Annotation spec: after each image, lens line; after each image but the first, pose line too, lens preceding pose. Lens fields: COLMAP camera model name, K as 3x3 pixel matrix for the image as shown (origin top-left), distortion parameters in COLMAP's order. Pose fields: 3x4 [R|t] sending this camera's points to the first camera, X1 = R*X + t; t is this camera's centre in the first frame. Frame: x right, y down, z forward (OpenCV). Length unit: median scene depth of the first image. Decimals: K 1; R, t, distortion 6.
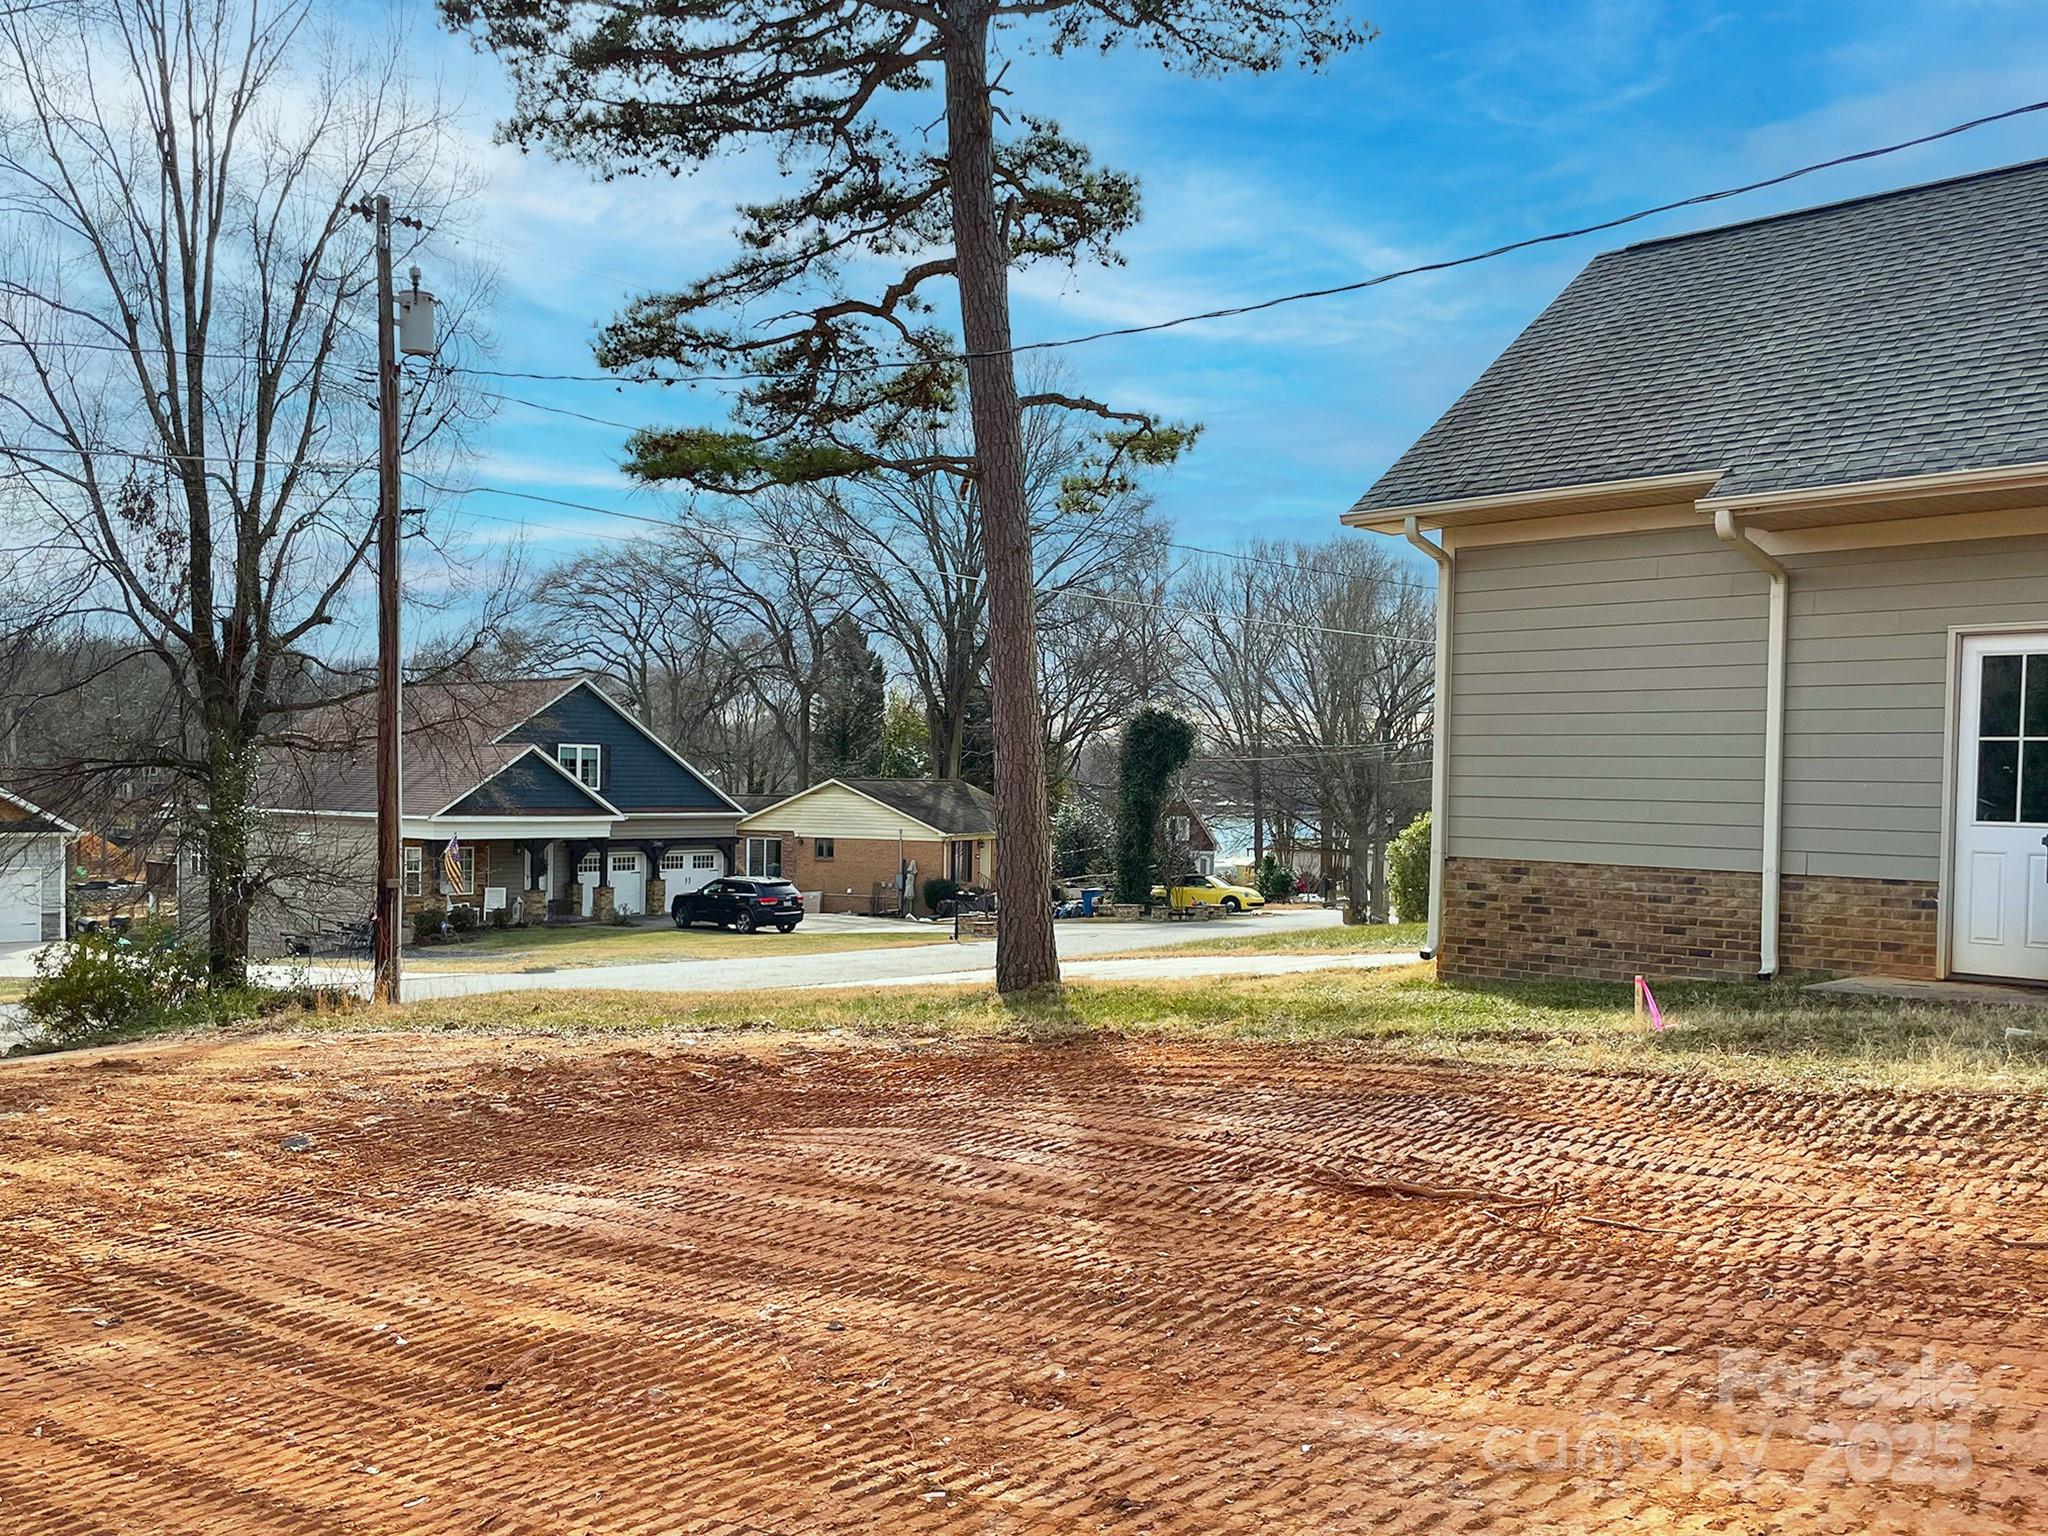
lens RADIAL K [[1738.9, 0, 1022.0], [0, 1738.9, 824.2], [0, 0, 1]] dist [0.079653, 0.000542]
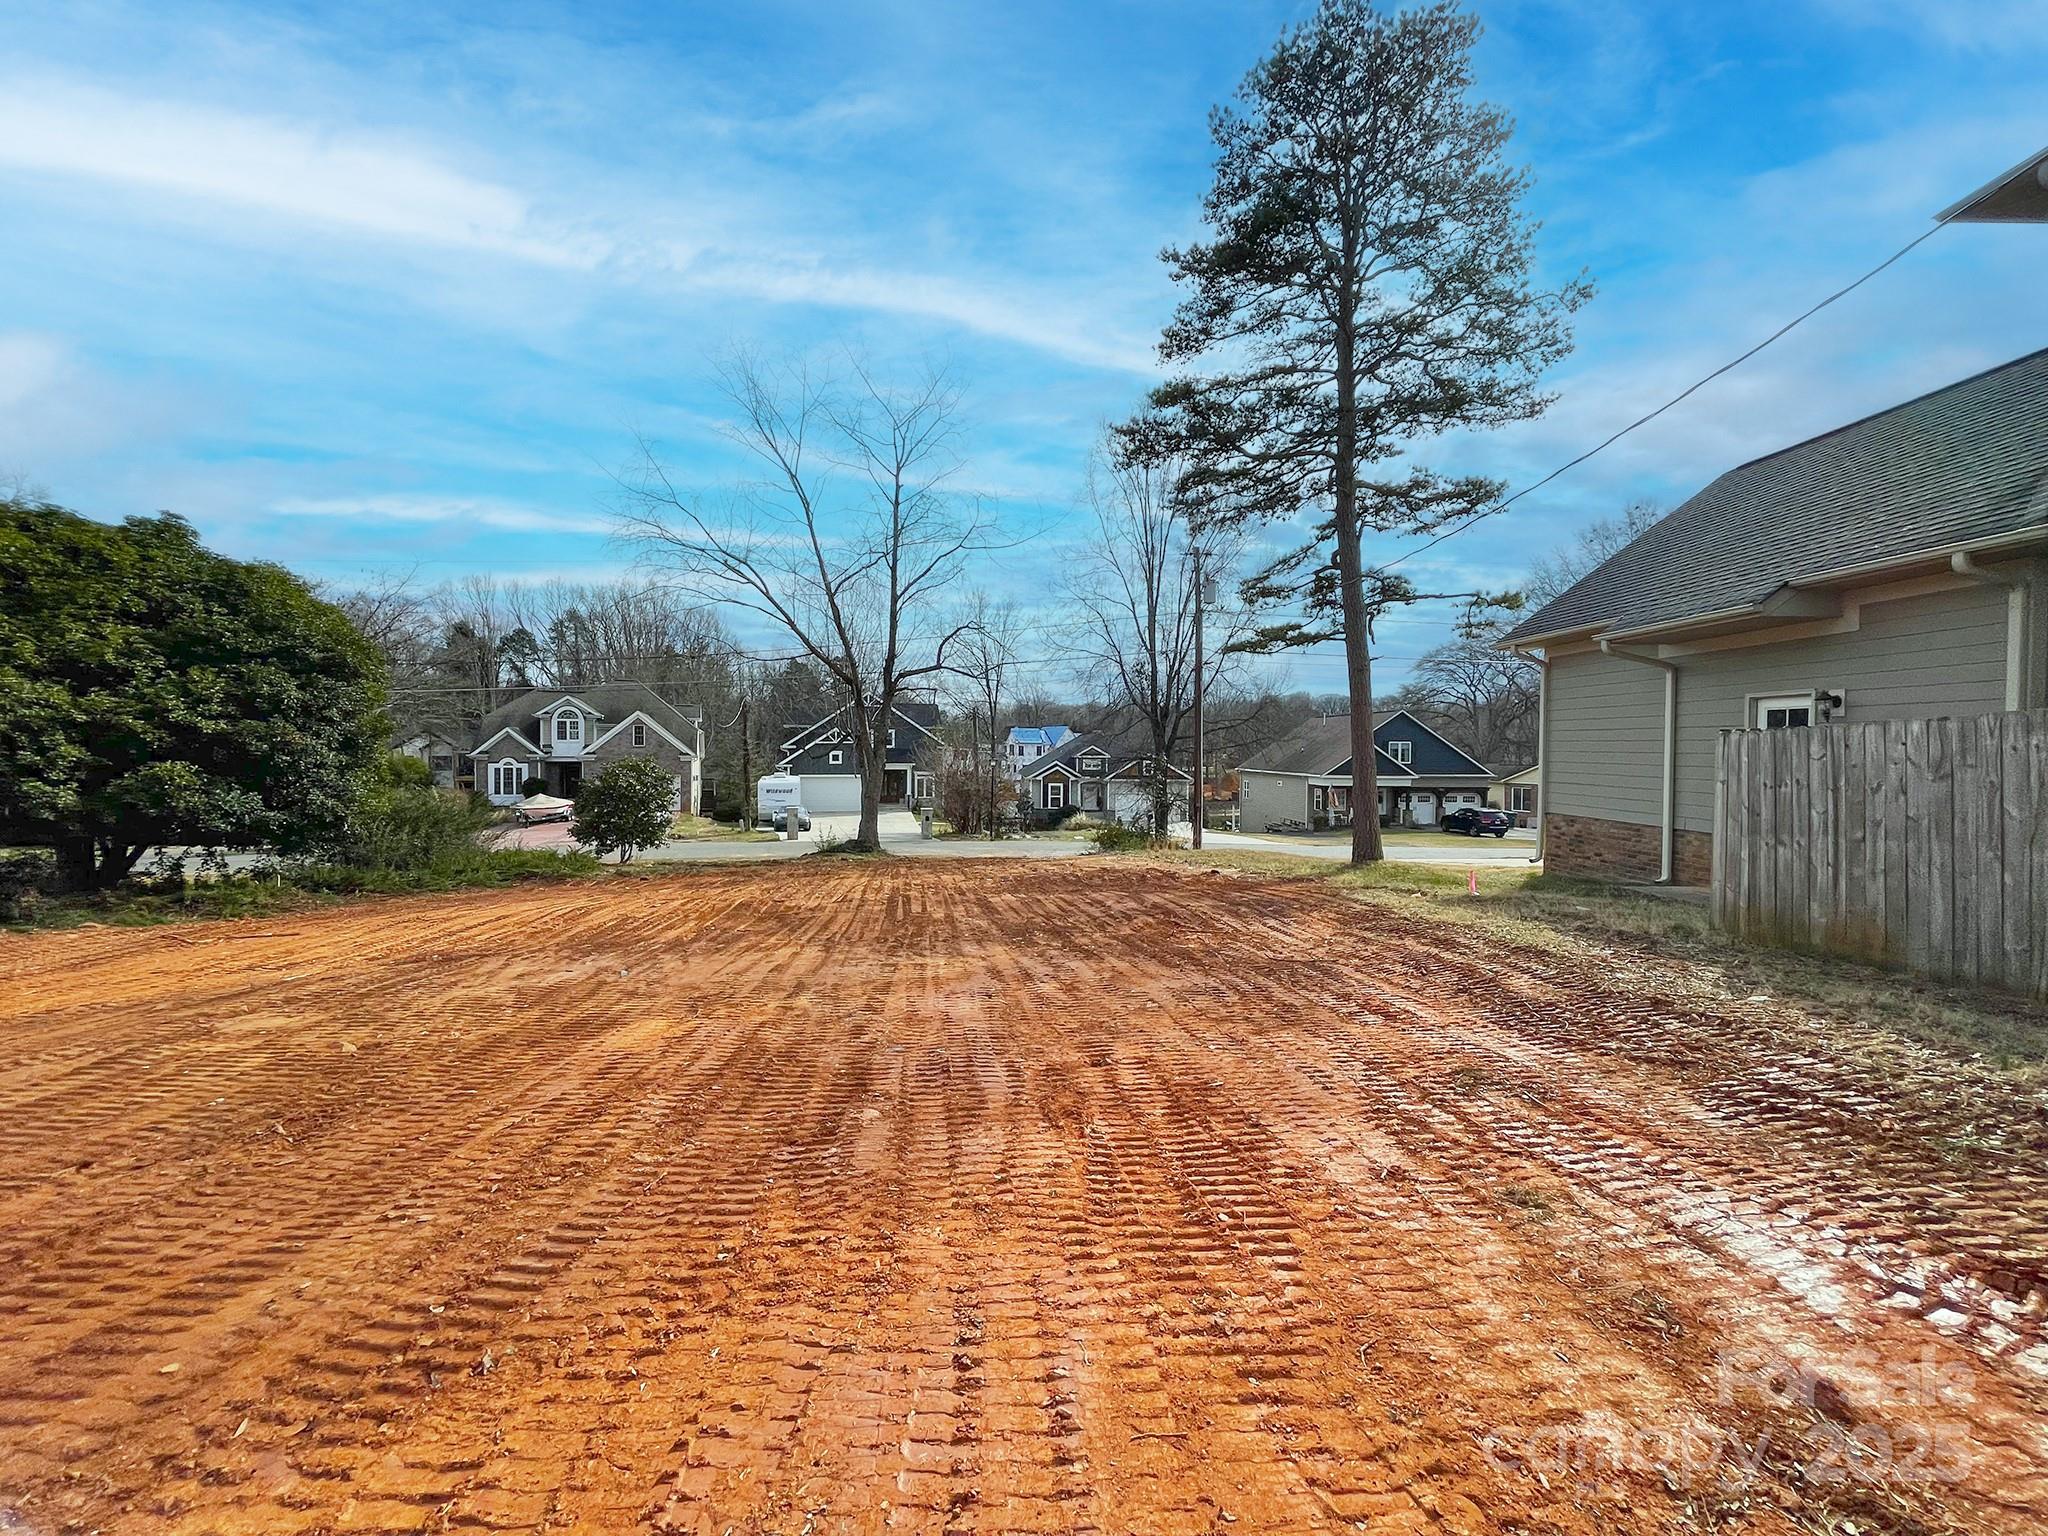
lens RADIAL K [[833.4, 0, 1031.2], [0, 833.4, 774.9], [0, 0, 1]] dist [-0.001982, 0.000074]
pose [[0.702604, 0.010648, -0.711502, 0.378469], [-0.009852, 0.999938, 0.005236, -0.017162], [0.711513, 0.003331, 0.702665, -0.062066]]
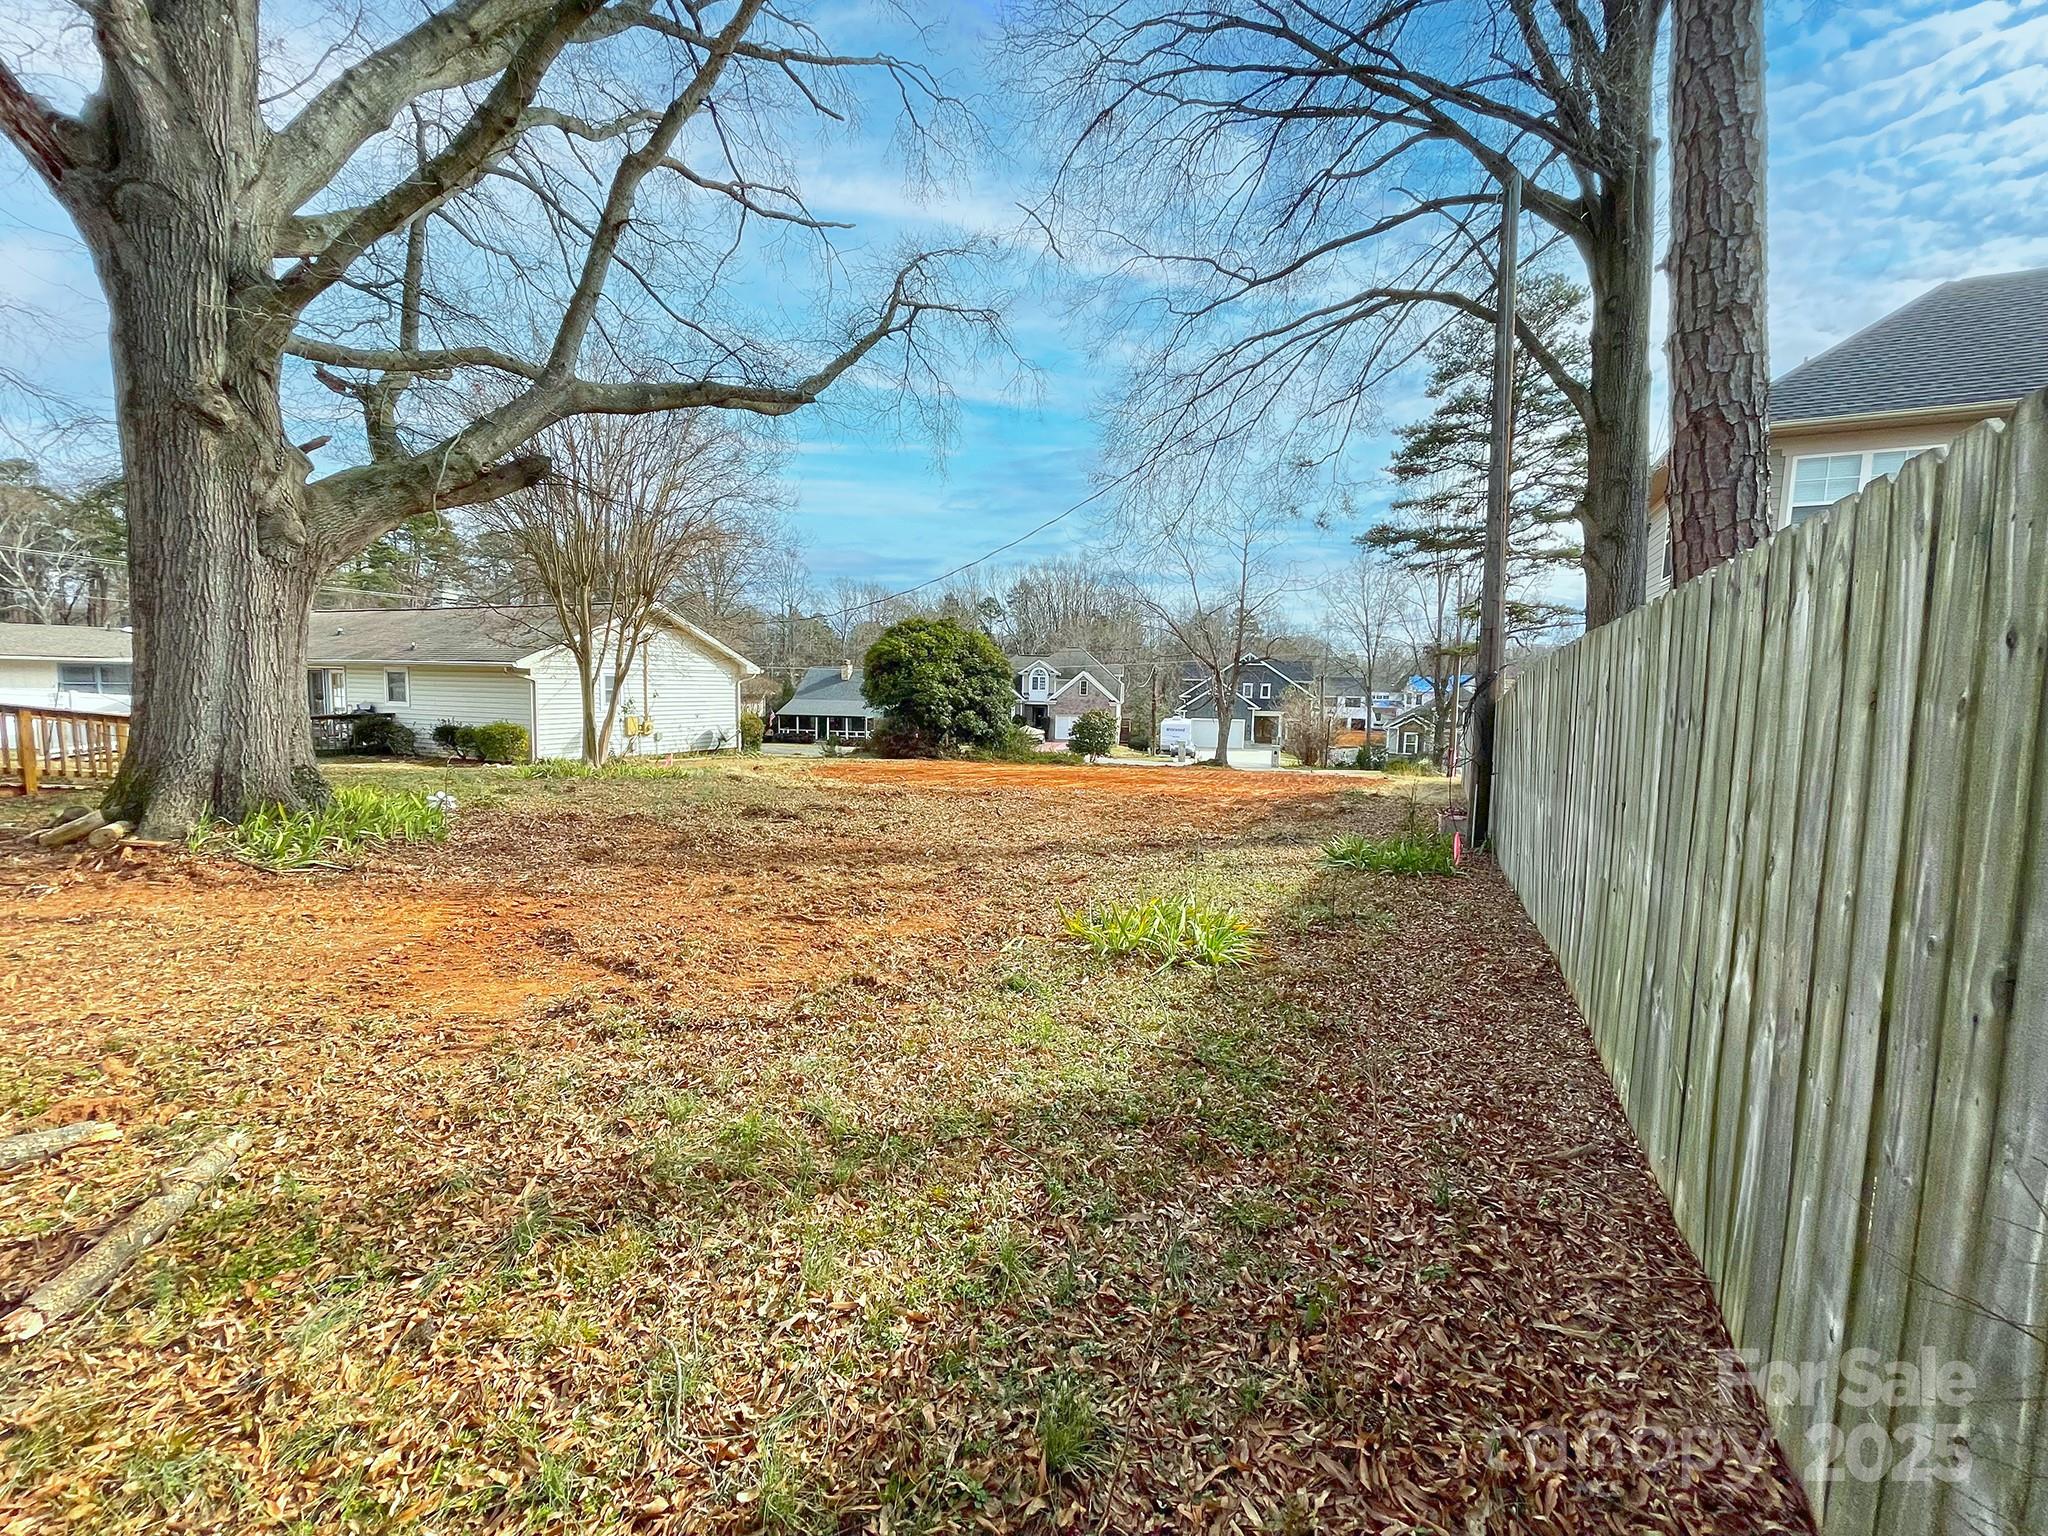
lens RADIAL K [[833.4, 0, 1031.2], [0, 833.4, 774.9], [0, 0, 1]] dist [-0.001982, 0.000074]
pose [[0.299172, 0.092001, -0.949754, 1.133073], [-0.035137, 0.995728, 0.085387, -0.034454], [0.953552, 0.007826, 0.301126, -0.426303]]
